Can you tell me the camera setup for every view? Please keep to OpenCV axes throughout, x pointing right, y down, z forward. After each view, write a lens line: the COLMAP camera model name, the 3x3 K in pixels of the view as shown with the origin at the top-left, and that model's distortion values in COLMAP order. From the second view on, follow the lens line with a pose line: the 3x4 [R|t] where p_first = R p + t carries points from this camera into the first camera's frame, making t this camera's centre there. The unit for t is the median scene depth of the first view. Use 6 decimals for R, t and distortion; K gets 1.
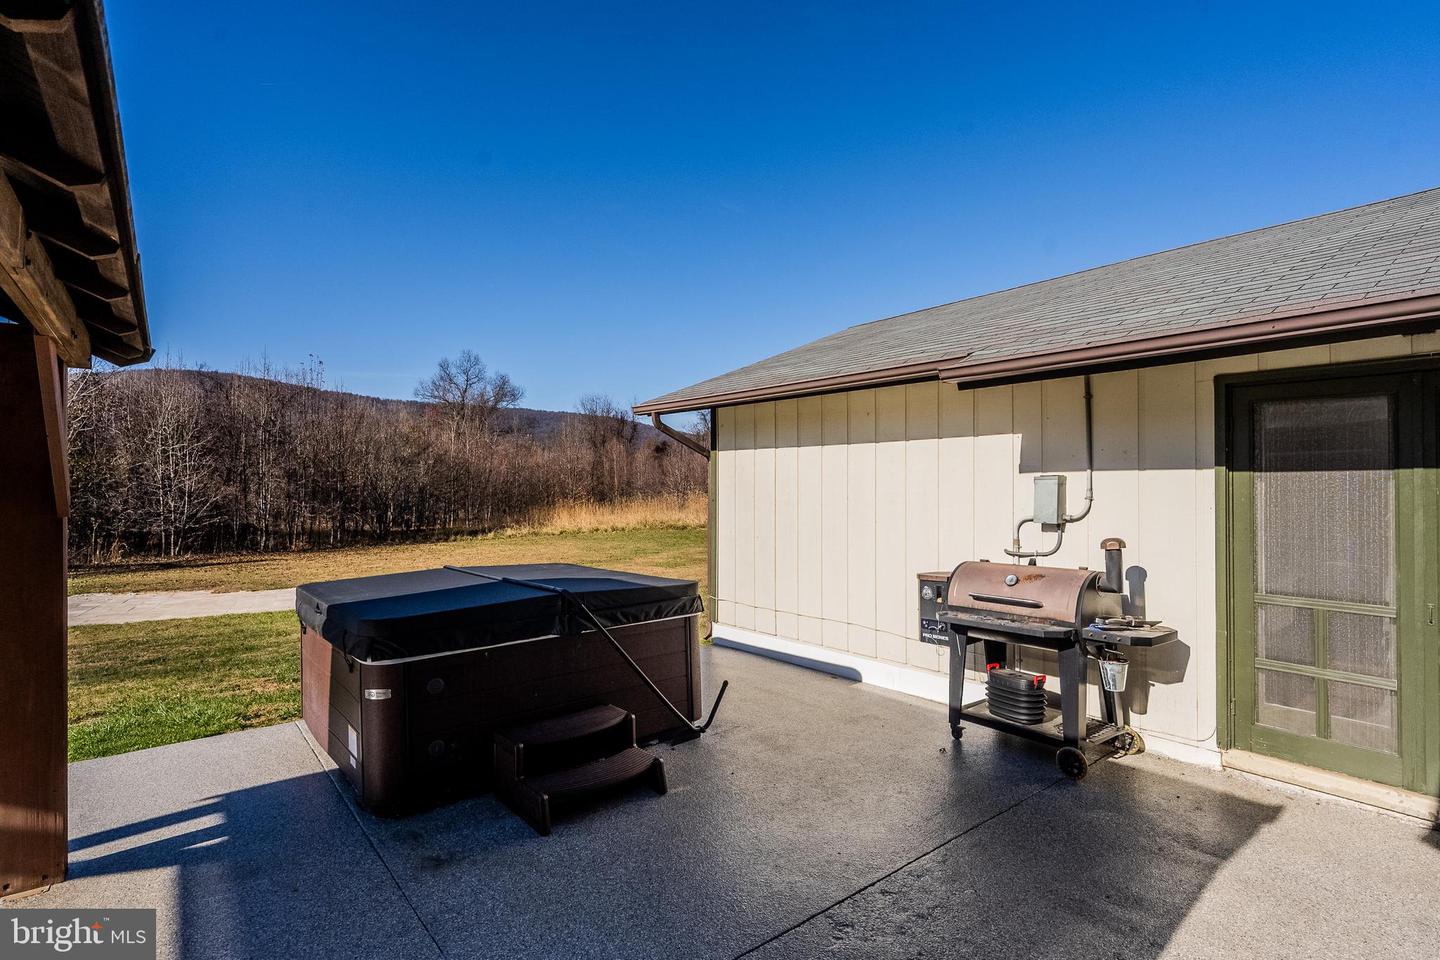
lens RADIAL K [[707.0, 0, 722.6], [0, 707.0, 485.2], [0, 0, 1]] dist [-0.000424, -0.000910]
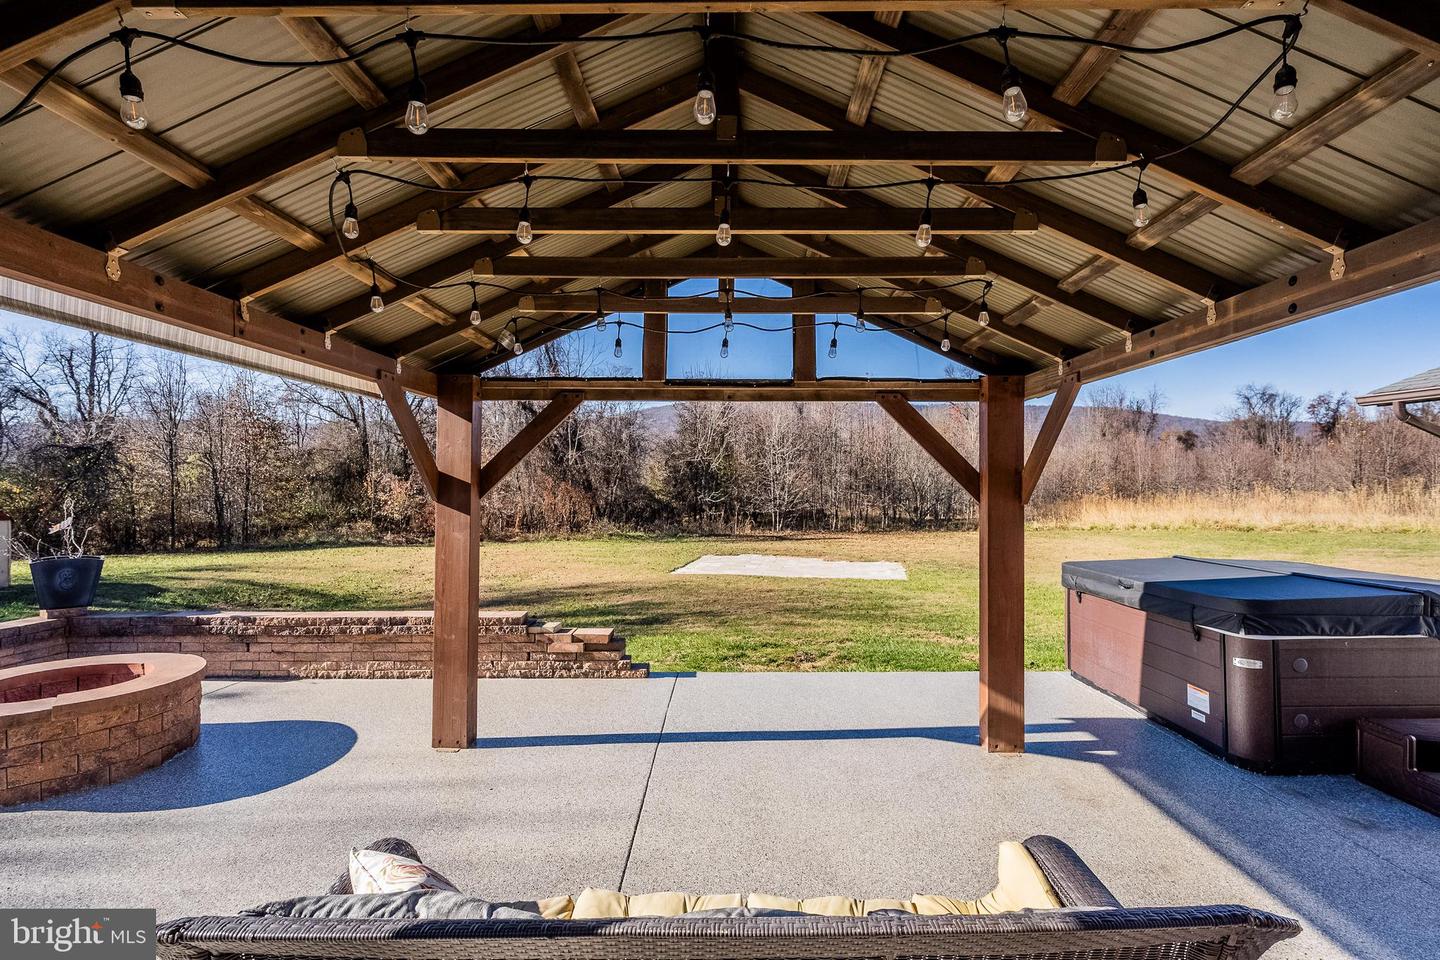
lens RADIAL K [[655.7, 0, 725.2], [0, 655.7, 483.8], [0, 0, 1]] dist [-0.001855, 0.000133]
pose [[0.773895, 0.007352, -0.633271, -0.111140], [-0.002978, 0.999964, 0.007970, -0.001483], [0.633307, -0.004282, 0.773889, -0.089152]]
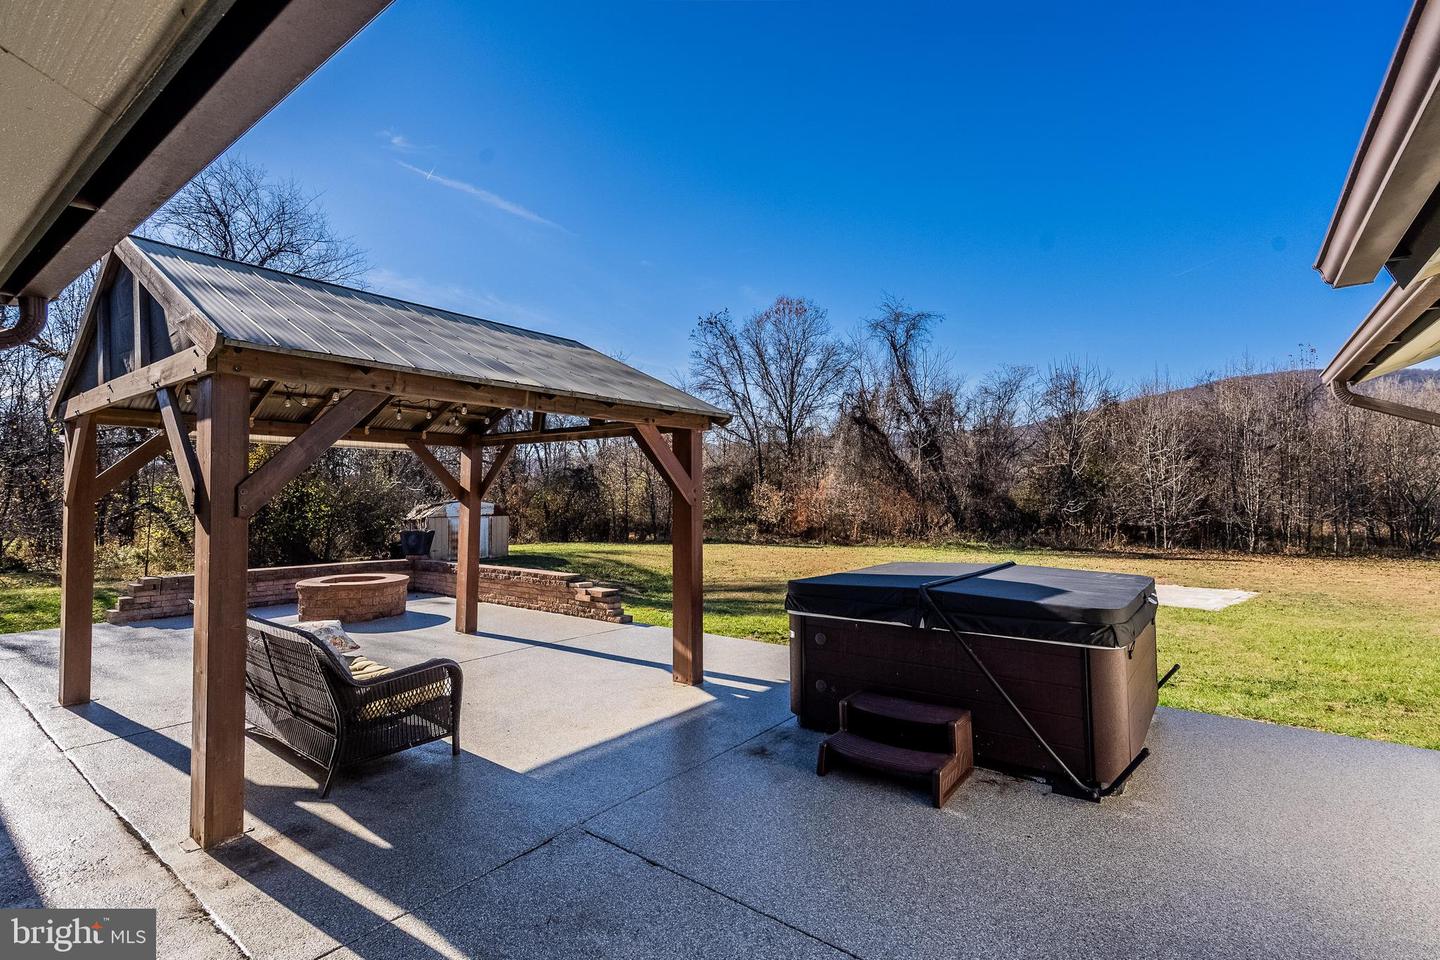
lens RADIAL K [[665.4, 0, 725.9], [0, 665.4, 468.5], [0, 0, 1]] dist [0.011755, 0.000365]
pose [[0.238527, -0.030340, -0.970662, 0.191504], [0.006318, 0.999539, -0.029690, -0.000550], [0.971115, 0.000949, 0.238608, 0.127571]]
